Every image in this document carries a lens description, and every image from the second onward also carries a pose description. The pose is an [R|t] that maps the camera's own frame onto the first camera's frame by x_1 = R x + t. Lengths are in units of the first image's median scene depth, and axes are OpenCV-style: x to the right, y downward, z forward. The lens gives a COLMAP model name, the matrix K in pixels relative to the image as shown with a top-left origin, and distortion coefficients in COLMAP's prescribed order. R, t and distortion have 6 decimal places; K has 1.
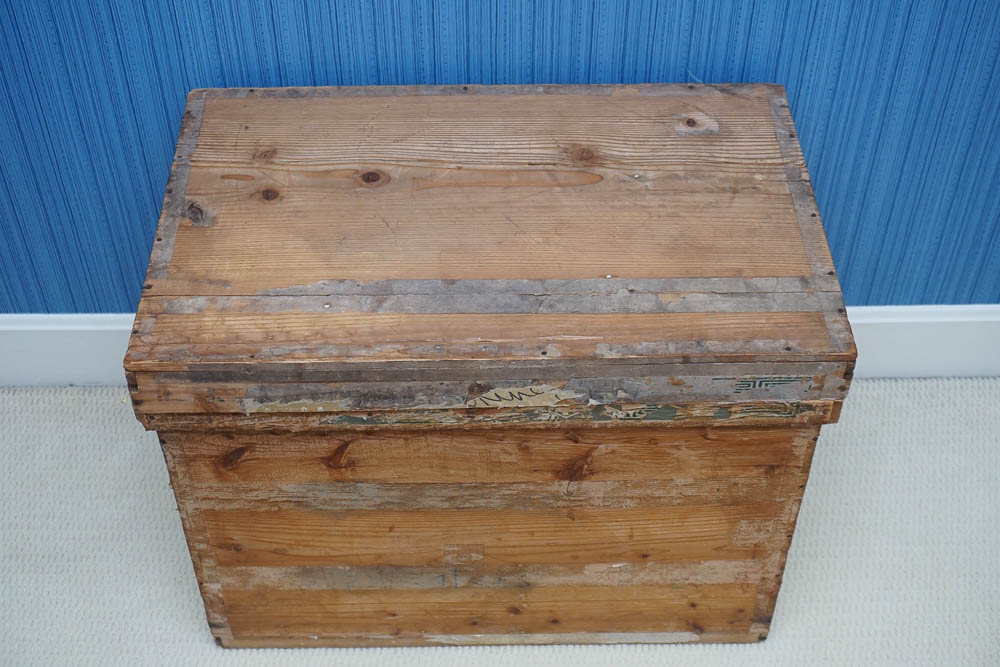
lens RADIAL K [[1396.1, 0, 501.1], [0, 1396.1, 338.2], [0, 0, 1]] dist [-0.000531, 0.000000]
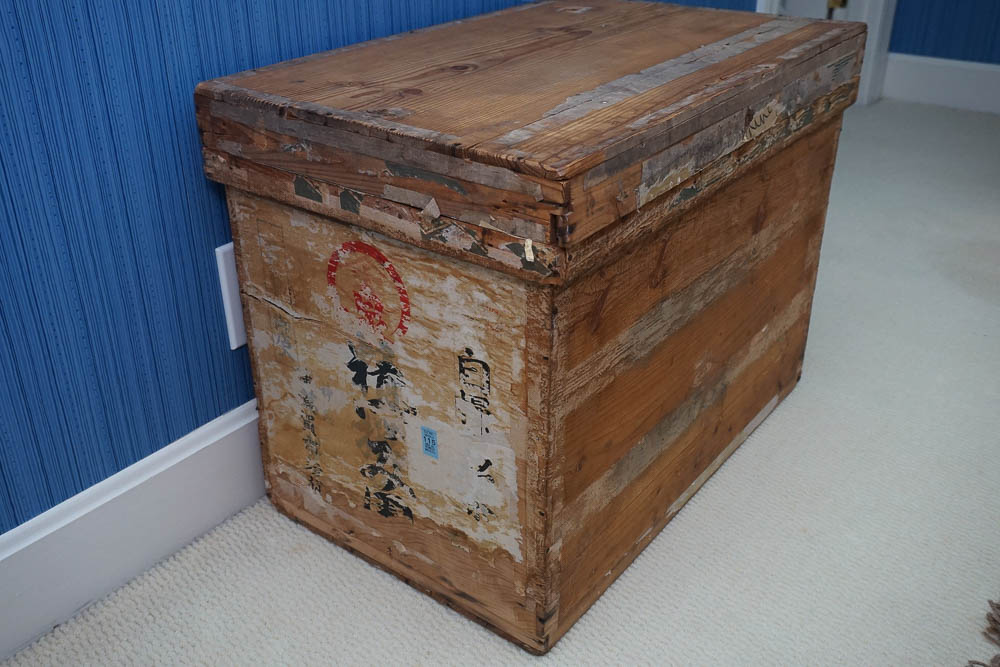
lens RADIAL K [[973.7, 0, 497.9], [0, 973.7, 341.6], [0, 0, 1]] dist [0.012477, 0.000000]
pose [[0.614199, -0.381211, 0.690969, -0.610734], [0.568995, 0.820630, -0.053031, 0.091897], [-0.546814, 0.425729, 0.720936, 0.564541]]
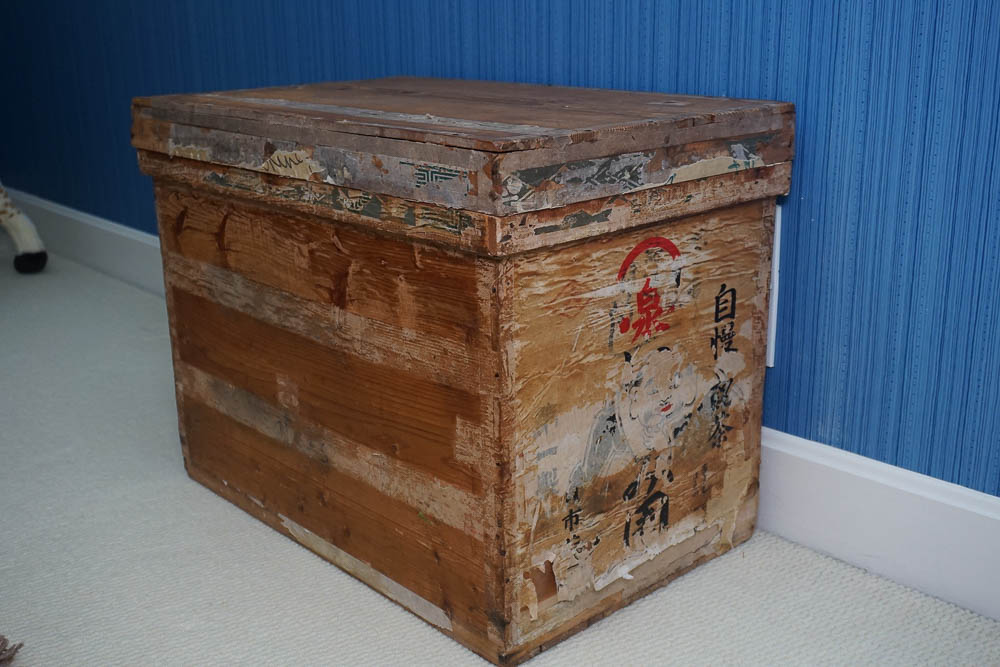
lens RADIAL K [[1138.7, 0, 503.9], [0, 1138.7, 330.8], [0, 0, 1]] dist [-0.006080, 0.000000]
pose [[0.664139, 0.206066, -0.718648, 0.687494], [-0.523187, 0.814762, -0.249878, 0.246697], [0.534036, 0.541941, 0.648927, 0.514219]]
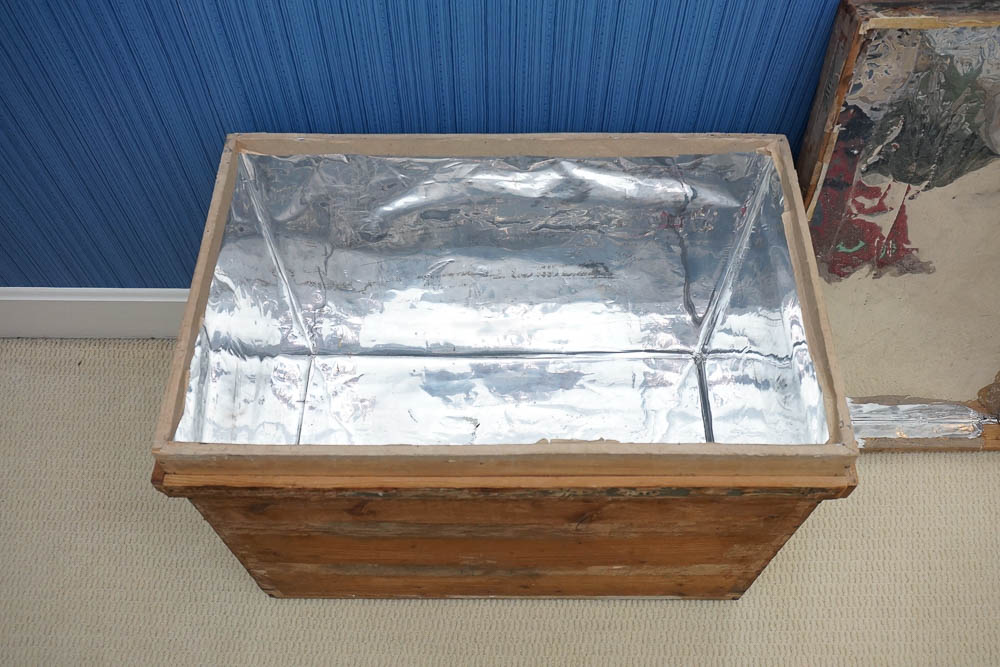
lens RADIAL K [[878.6, 0, 501.2], [0, 878.6, 333.3], [0, 0, 1]] dist [-0.017324, 0.005465]
pose [[0.999878, 0.012510, -0.009385, -0.005393], [-0.010252, 0.977478, 0.210788, -0.170466], [0.011811, -0.210666, 0.977487, 0.359904]]
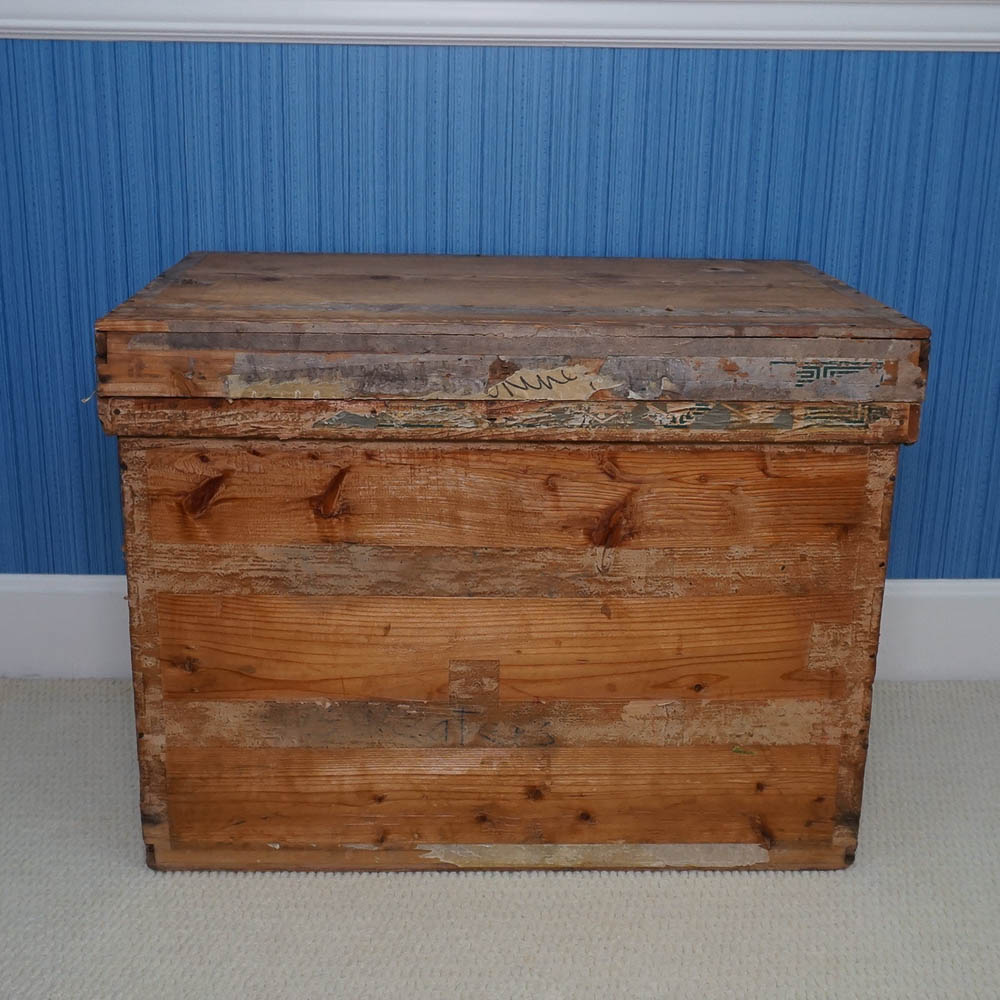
lens RADIAL K [[1413.4, 0, 500.1], [0, 1413.4, 495.3], [0, 0, 1]] dist [-0.011505, 0.000000]
pose [[0.999734, 0.011857, 0.019778, -0.029320], [-0.000911, 0.877328, -0.479890, 0.457763], [-0.023042, 0.479744, 0.877106, 0.234719]]
